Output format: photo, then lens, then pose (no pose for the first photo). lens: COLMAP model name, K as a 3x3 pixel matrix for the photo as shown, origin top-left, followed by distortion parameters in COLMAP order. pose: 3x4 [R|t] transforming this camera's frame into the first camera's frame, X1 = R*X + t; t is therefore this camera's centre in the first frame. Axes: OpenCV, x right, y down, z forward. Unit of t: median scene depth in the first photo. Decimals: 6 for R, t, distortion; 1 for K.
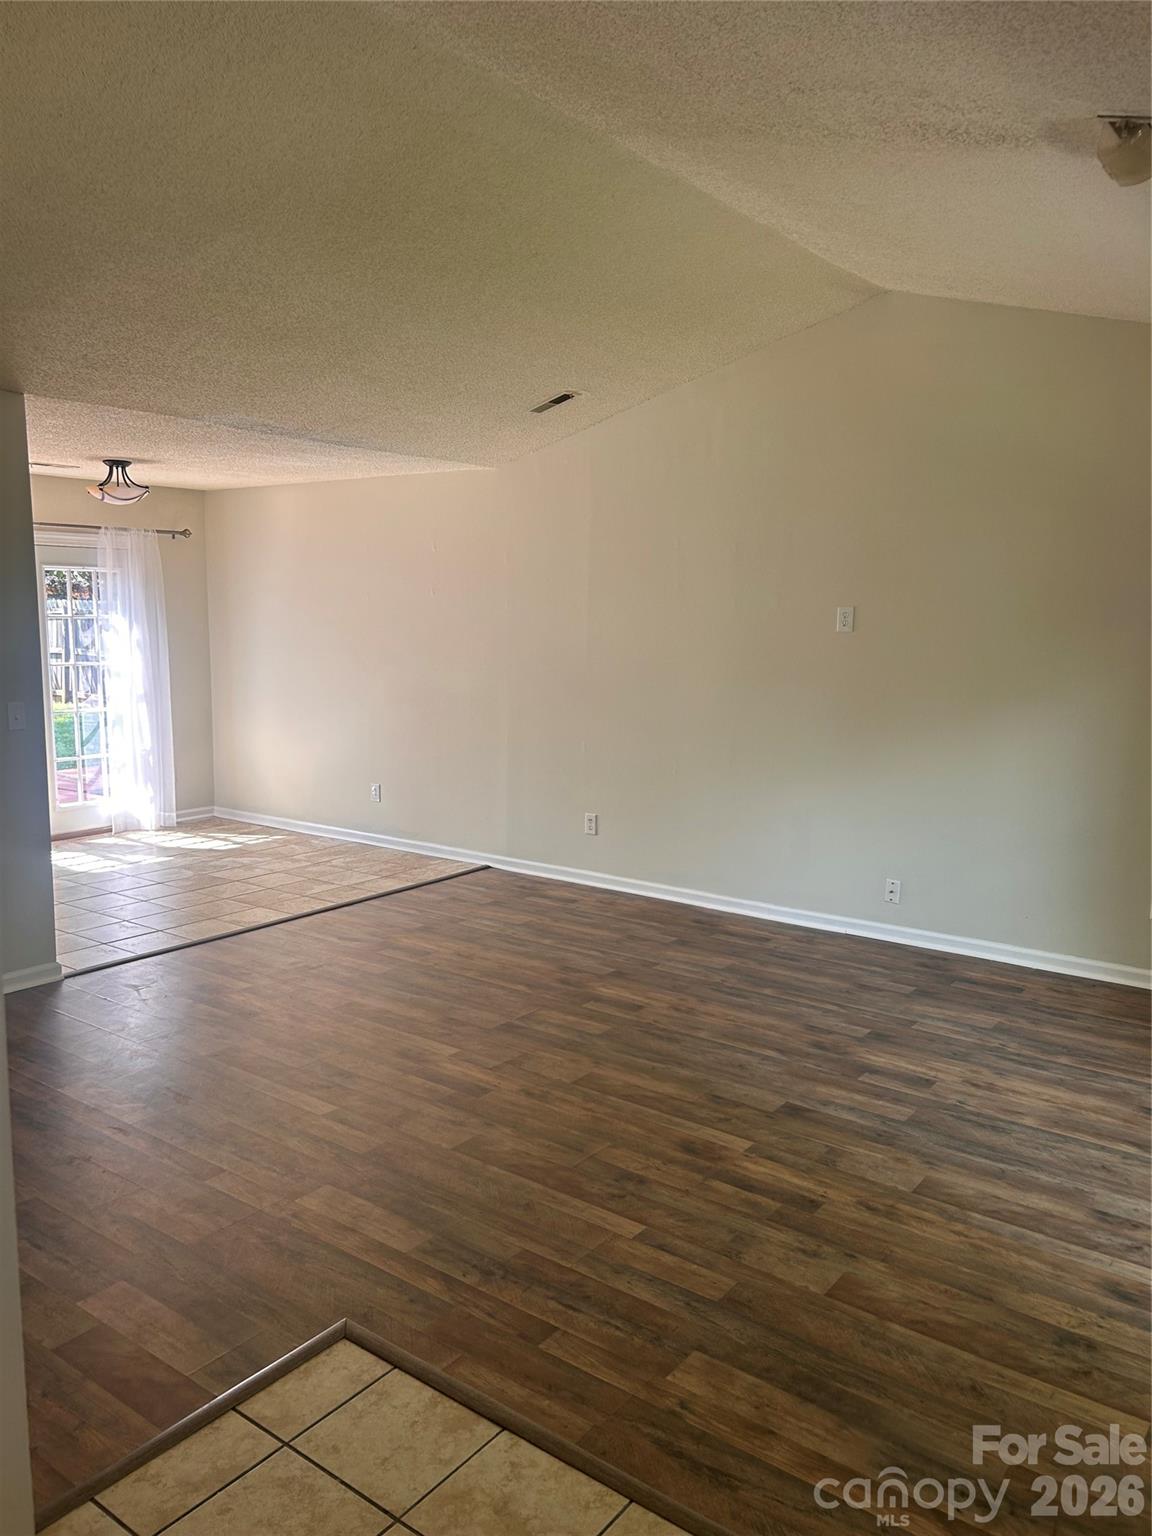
lens RADIAL K [[1153.7, 0, 578.6], [0, 1153.7, 773.7], [0, 0, 1]] dist [0.049290, -0.064551]
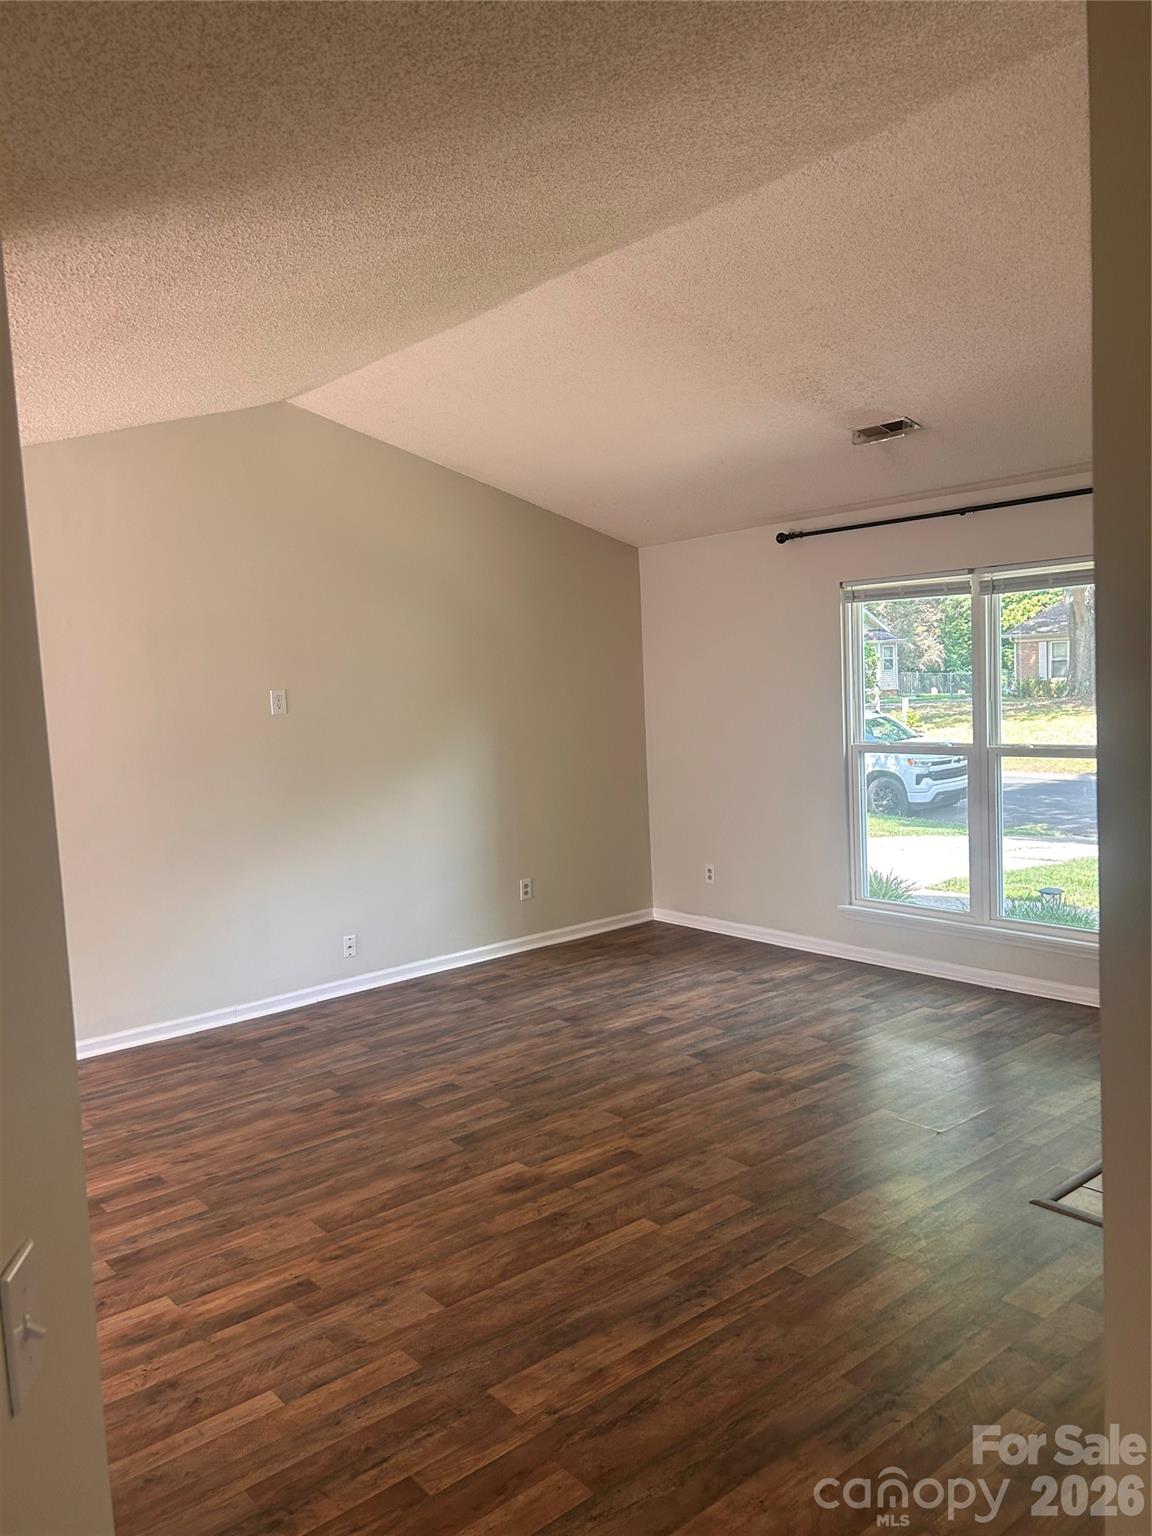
lens RADIAL K [[1169.0, 0, 578.7], [0, 1169.0, 907.9], [0, 0, 1]] dist [0.016480, 0.002200]
pose [[0.219982, -0.215651, 0.951369, -0.780420], [0.192425, 0.965689, 0.174403, -0.088302], [-0.956337, 0.144702, 0.253931, 0.587288]]
